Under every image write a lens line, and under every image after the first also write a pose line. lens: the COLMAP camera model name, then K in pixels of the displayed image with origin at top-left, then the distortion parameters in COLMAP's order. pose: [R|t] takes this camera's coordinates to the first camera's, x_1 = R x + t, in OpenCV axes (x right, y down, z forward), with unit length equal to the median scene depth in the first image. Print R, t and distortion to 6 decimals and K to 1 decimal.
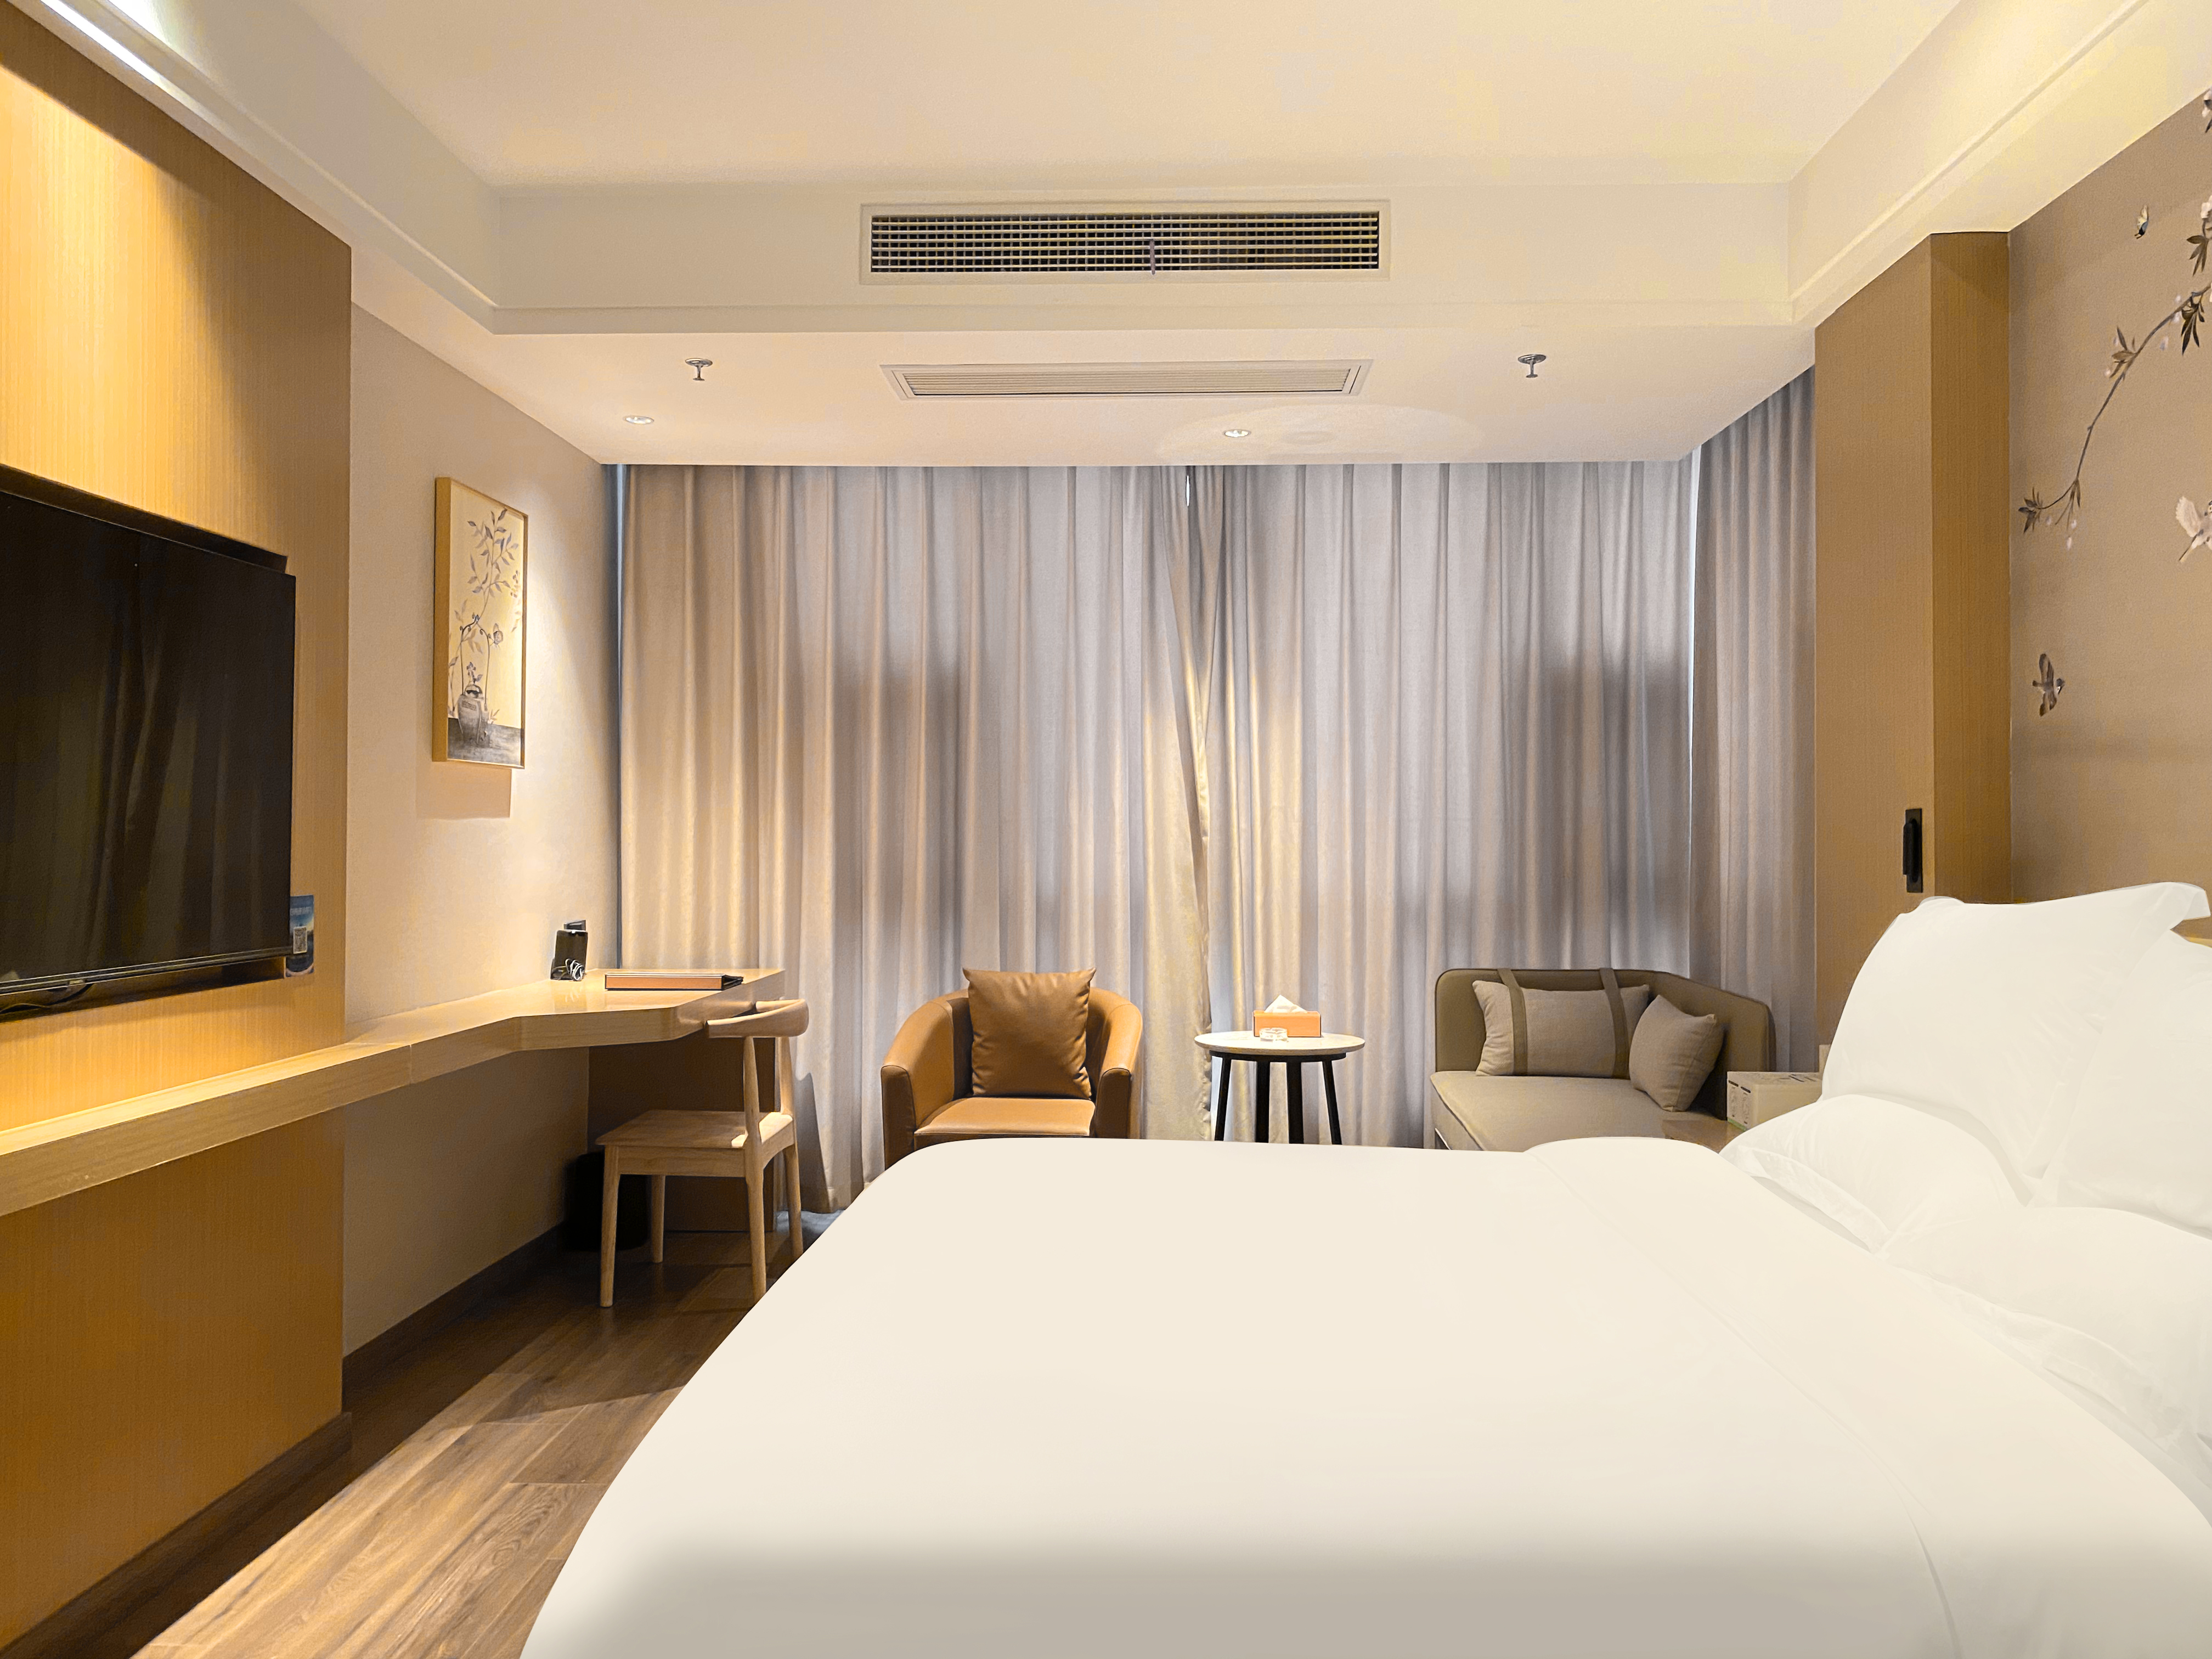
lens RADIAL K [[1718.9, 0, 1109.0], [0, 1718.9, 826.4], [0, 0, 1]] dist [-0.012327, -0.008962]
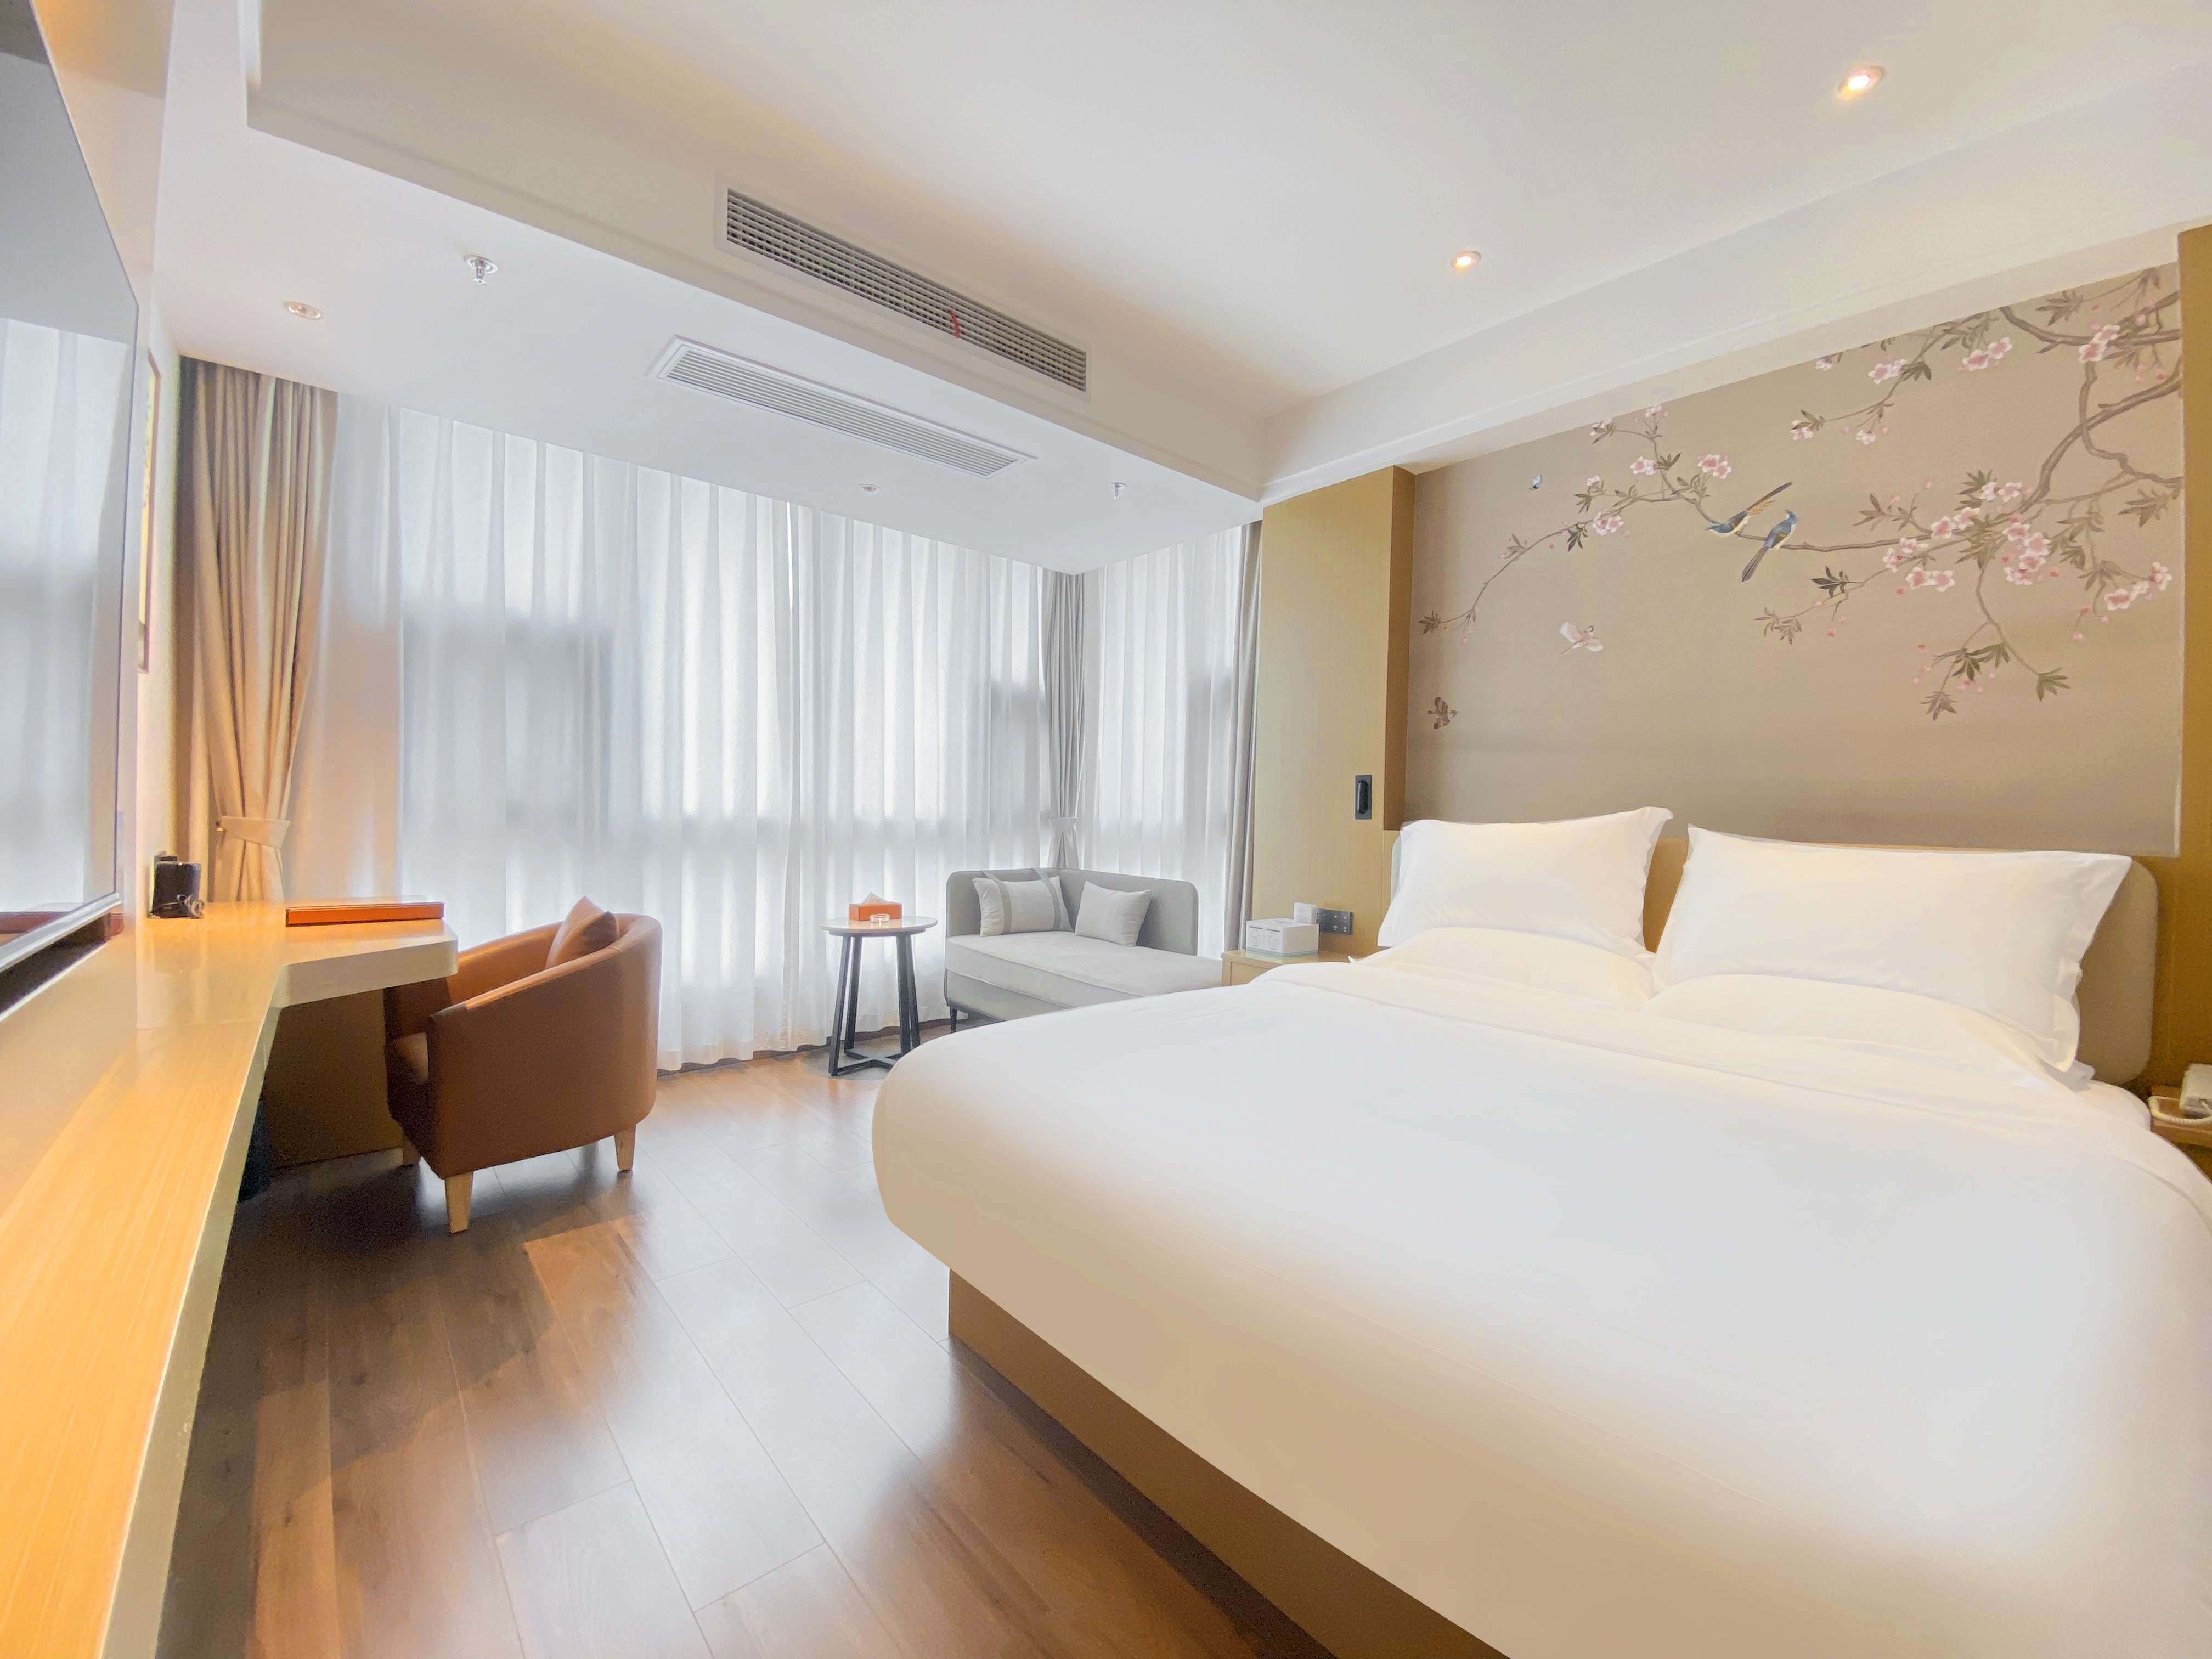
lens RADIAL K [[874.1, 0, 1099.0], [0, 874.1, 833.0], [0, 0, 1]] dist [-0.034548, -0.002278]
pose [[0.733816, -0.004623, 0.679333, -0.376909], [-0.024126, 0.999169, 0.032859, 0.028030], [-0.678920, -0.040502, 0.733094, 0.494654]]
